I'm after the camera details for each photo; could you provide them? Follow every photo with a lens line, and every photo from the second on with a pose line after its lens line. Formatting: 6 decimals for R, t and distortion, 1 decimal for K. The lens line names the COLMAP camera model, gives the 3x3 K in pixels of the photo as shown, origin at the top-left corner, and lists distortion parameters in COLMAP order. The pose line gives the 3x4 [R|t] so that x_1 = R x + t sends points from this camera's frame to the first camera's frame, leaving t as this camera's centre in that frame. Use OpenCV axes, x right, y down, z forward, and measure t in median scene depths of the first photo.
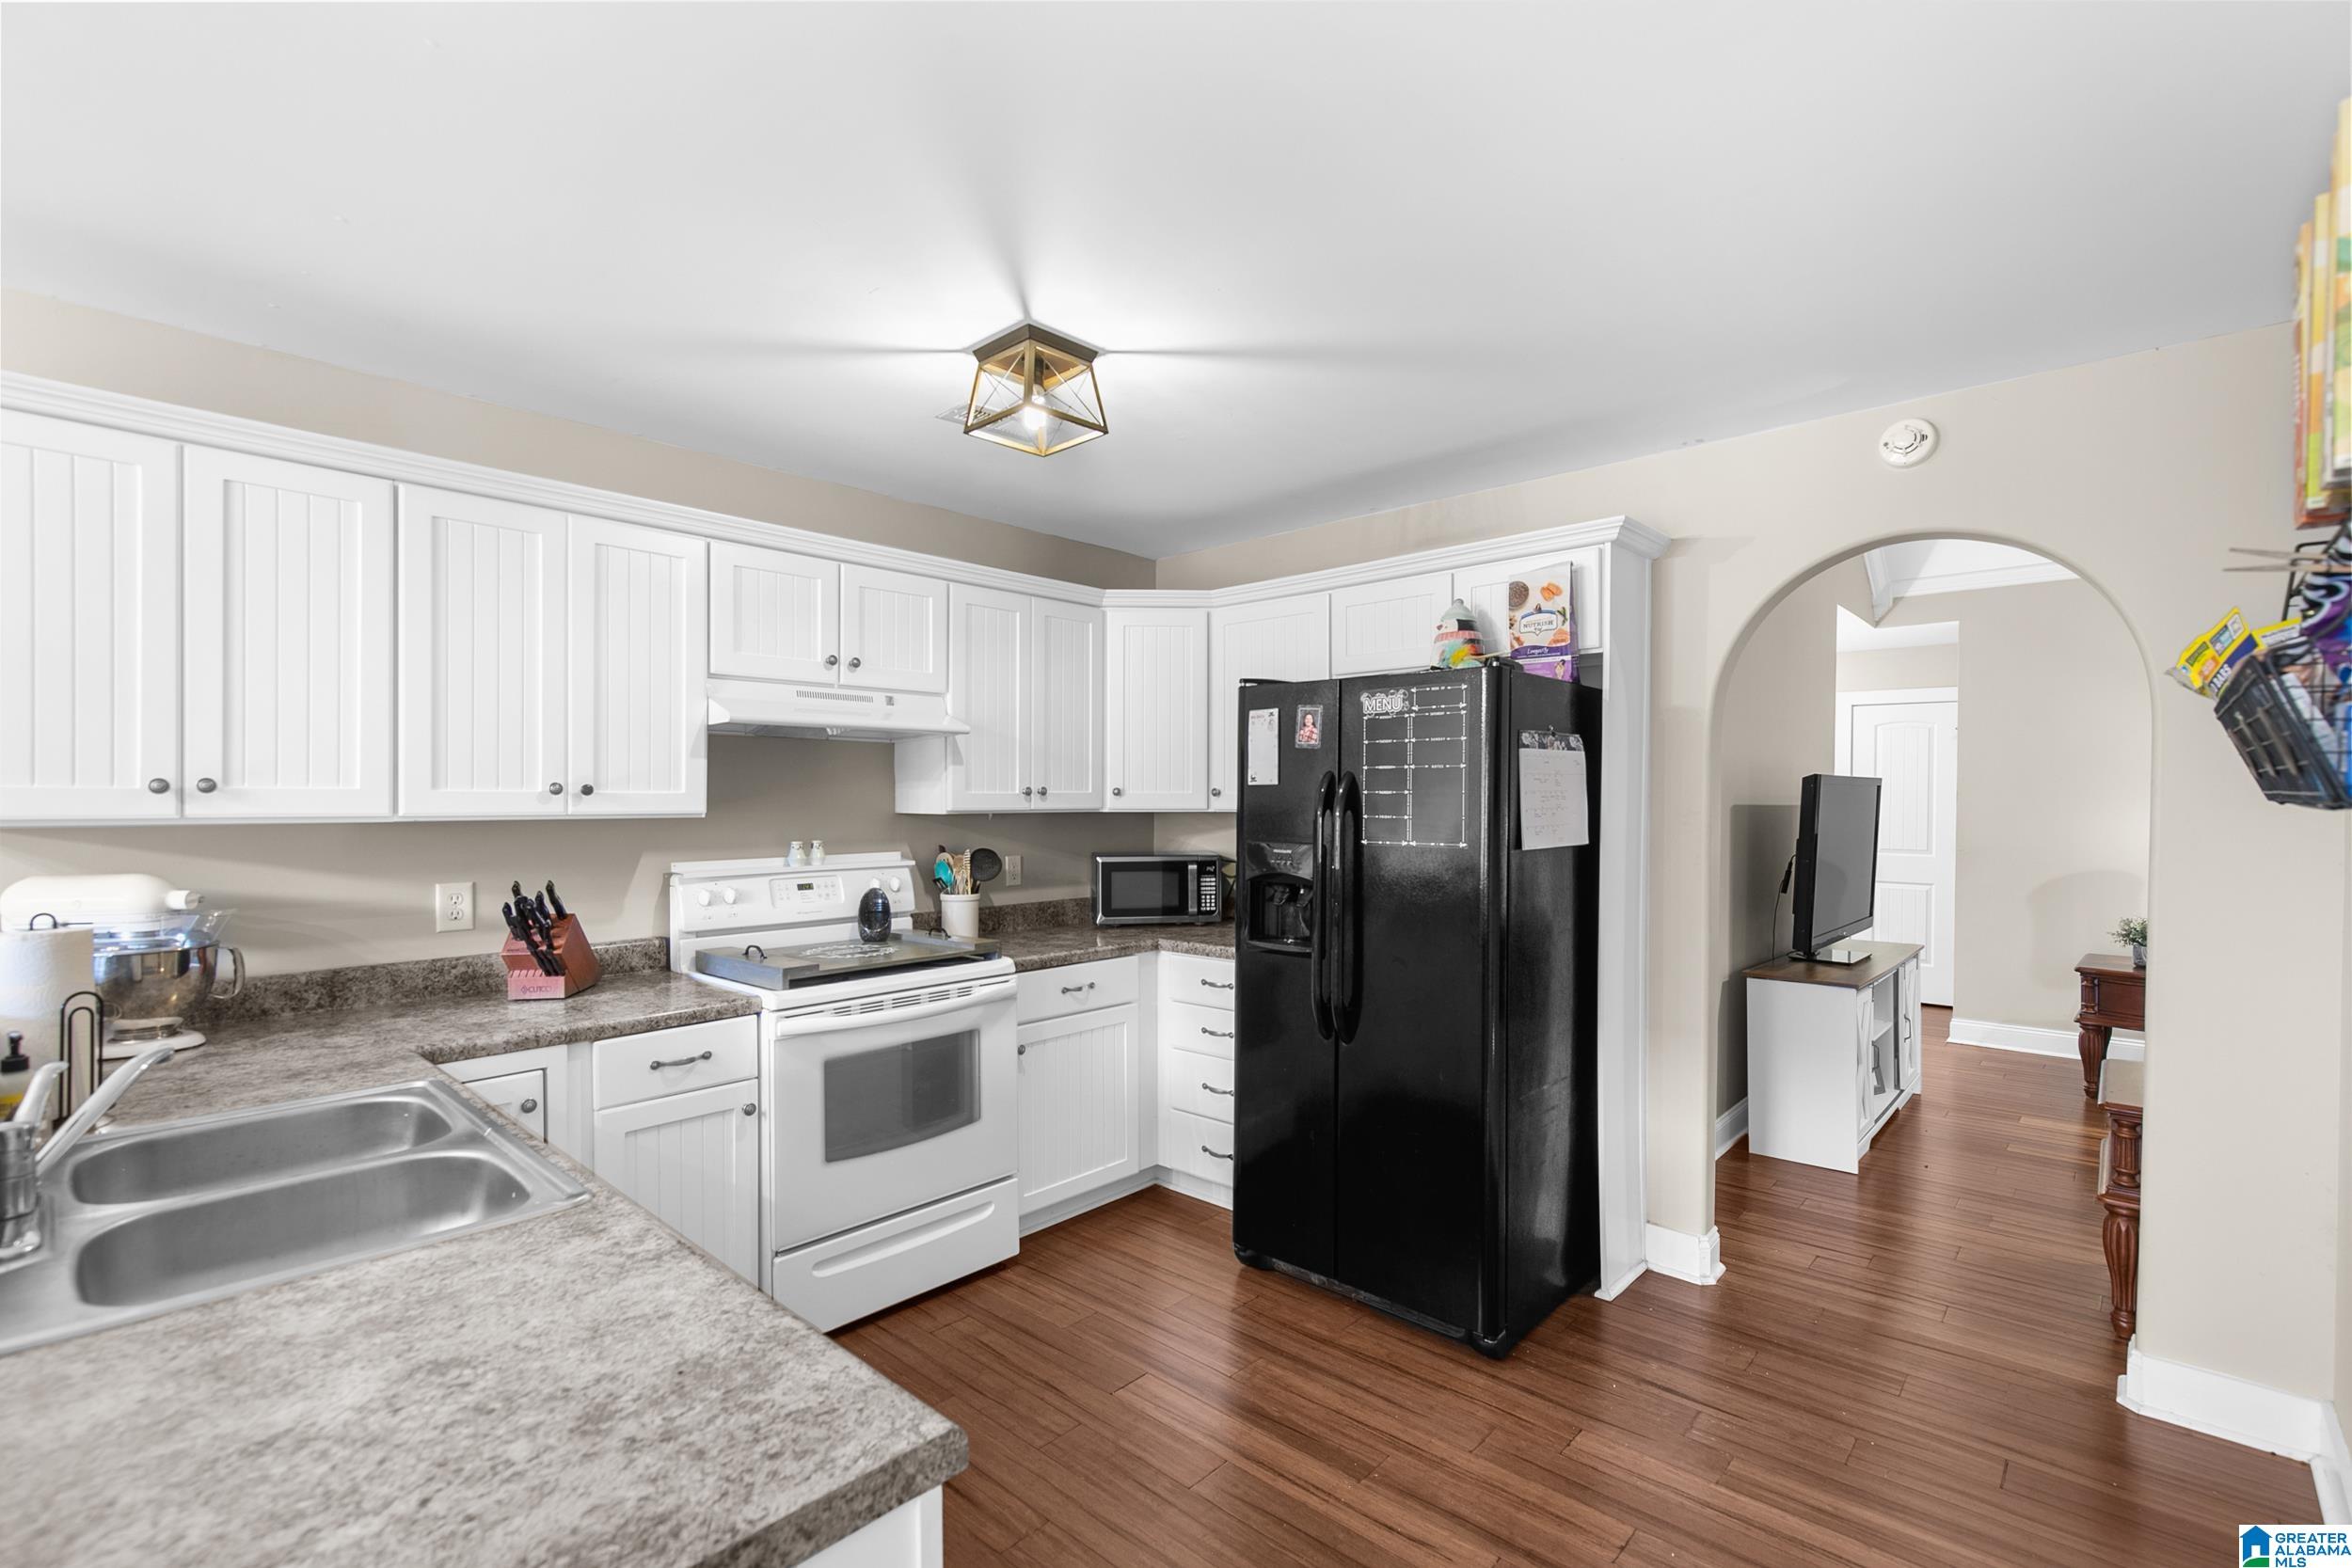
lens RADIAL K [[1074.1, 0, 1180.2], [0, 1074.1, 794.8], [0, 0, 1]] dist [0.010605, 0.000629]
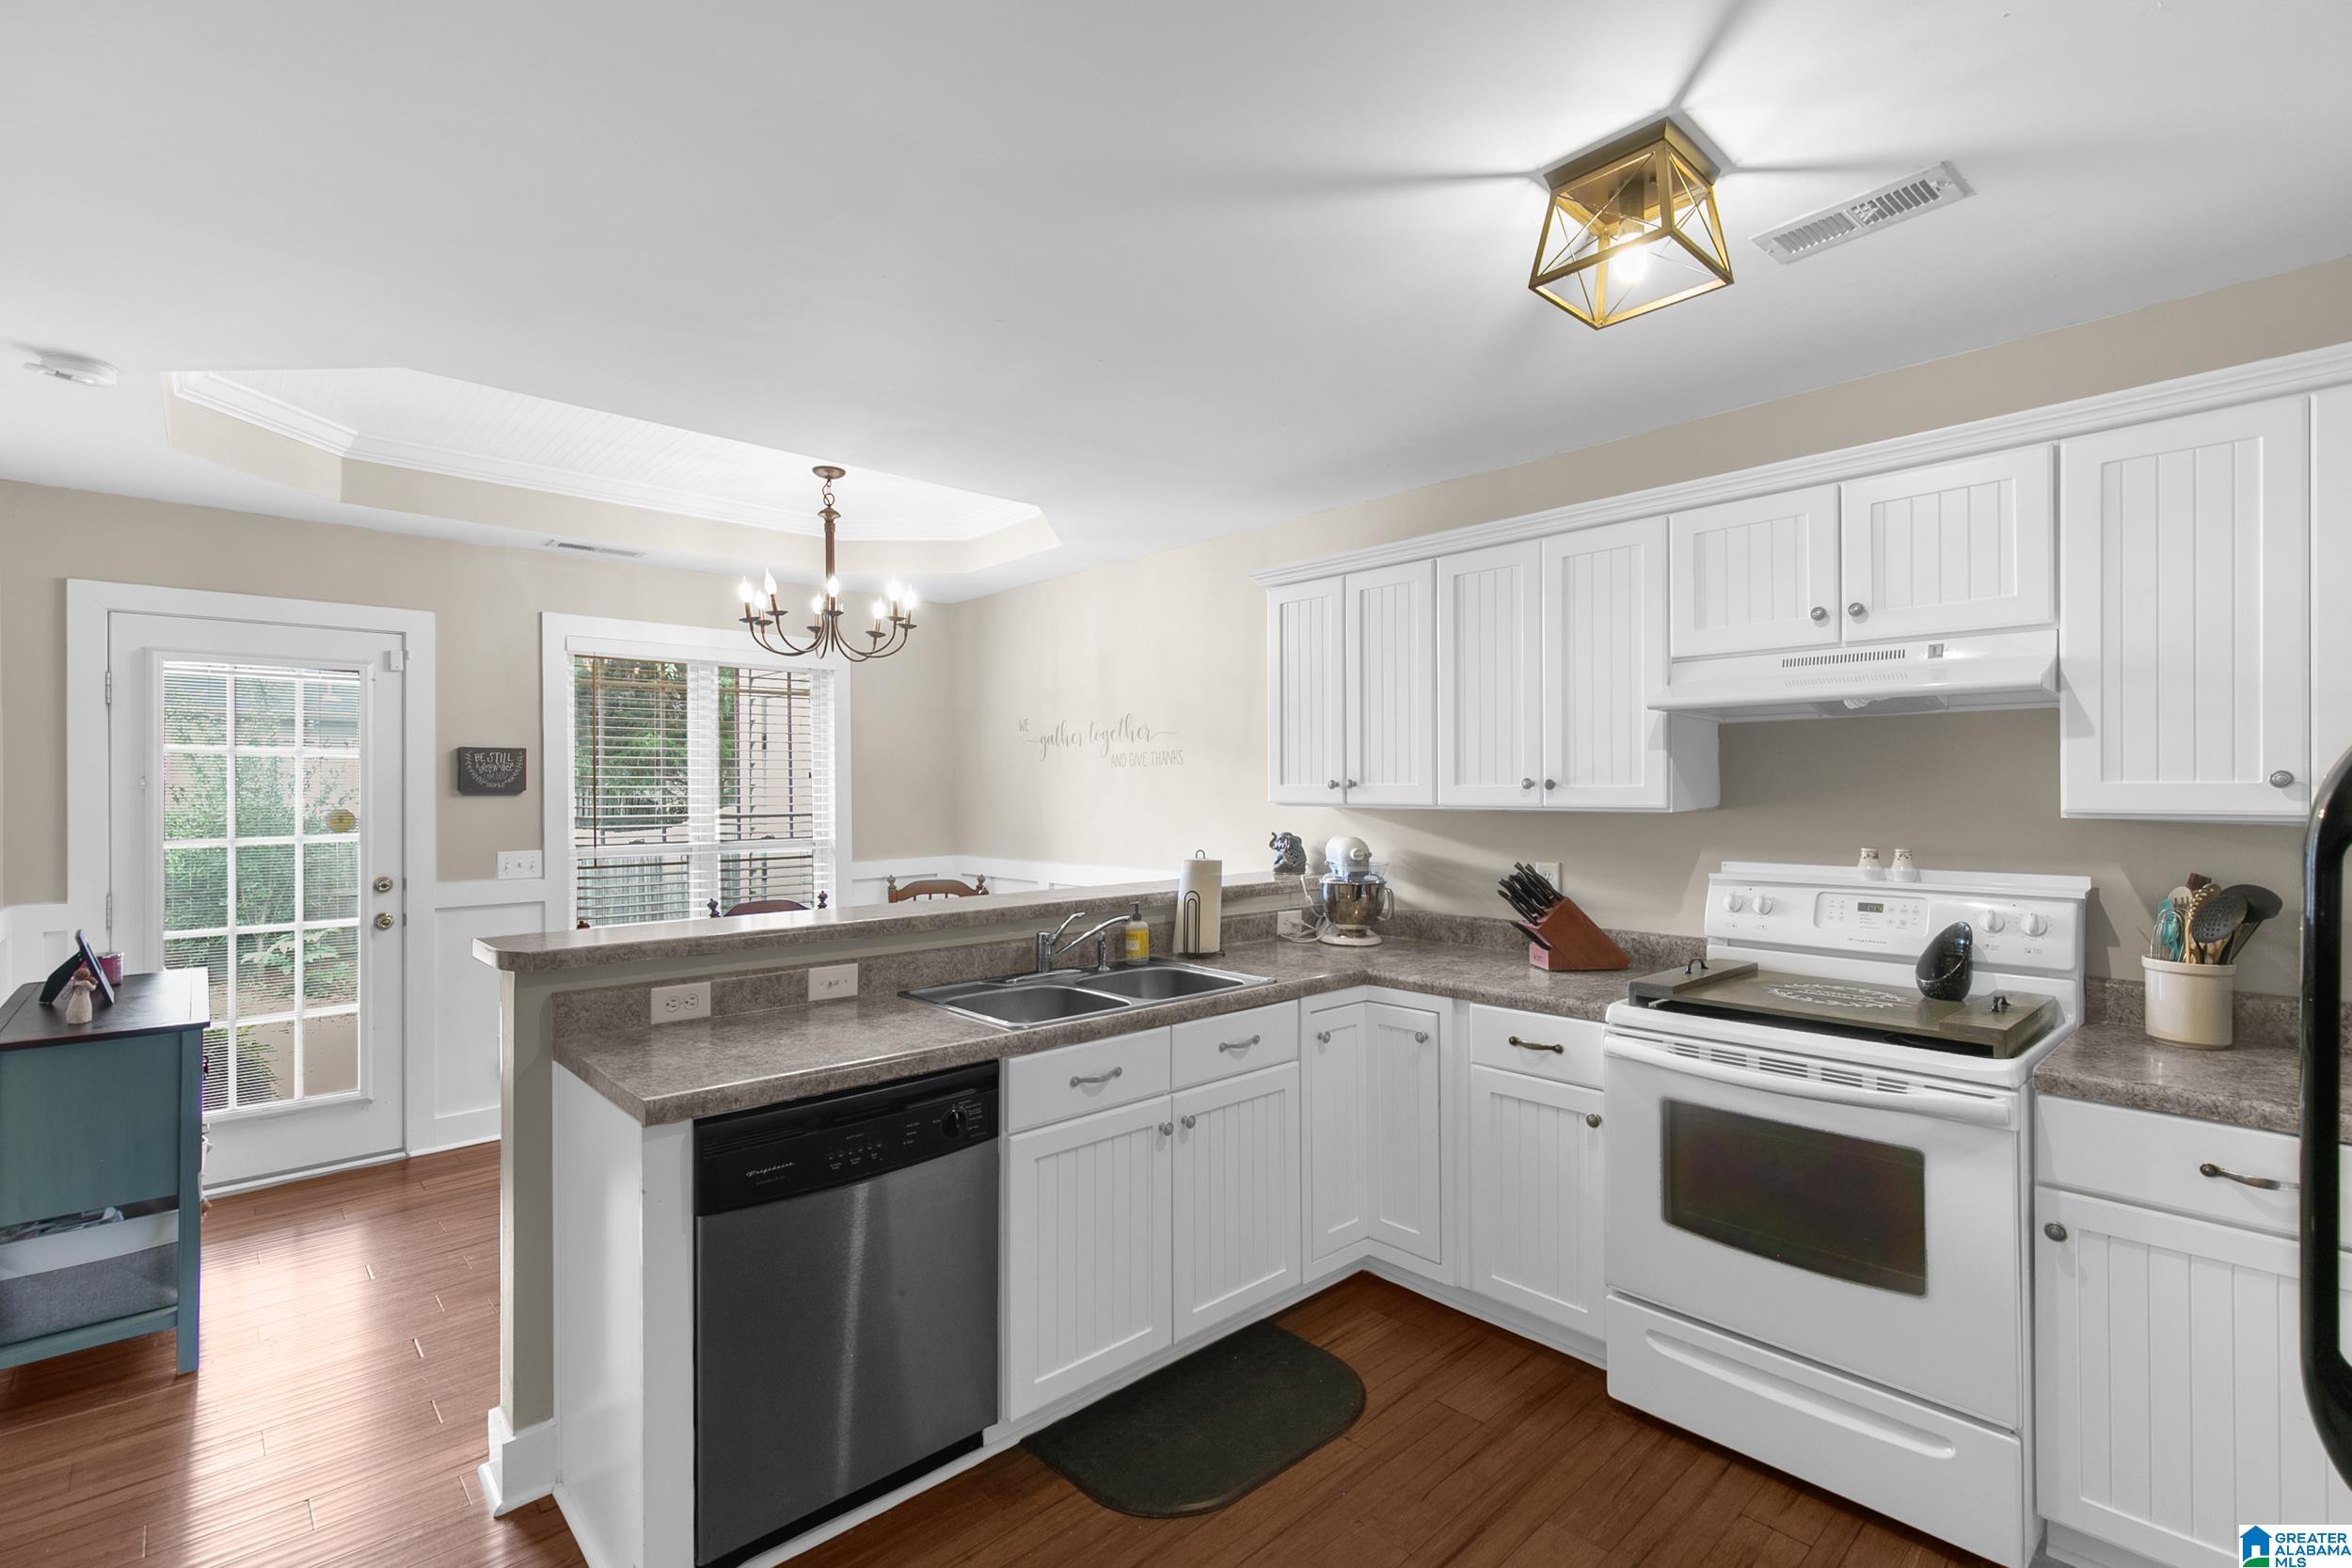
lens RADIAL K [[1074.1, 0, 1180.2], [0, 1074.1, 794.8], [0, 0, 1]] dist [0.010605, 0.000629]
pose [[-0.089235, 0.002012, -0.996009, 0.504666], [0.002917, 0.999994, 0.001759, 0.002464], [0.996006, -0.002748, -0.089240, 0.633661]]
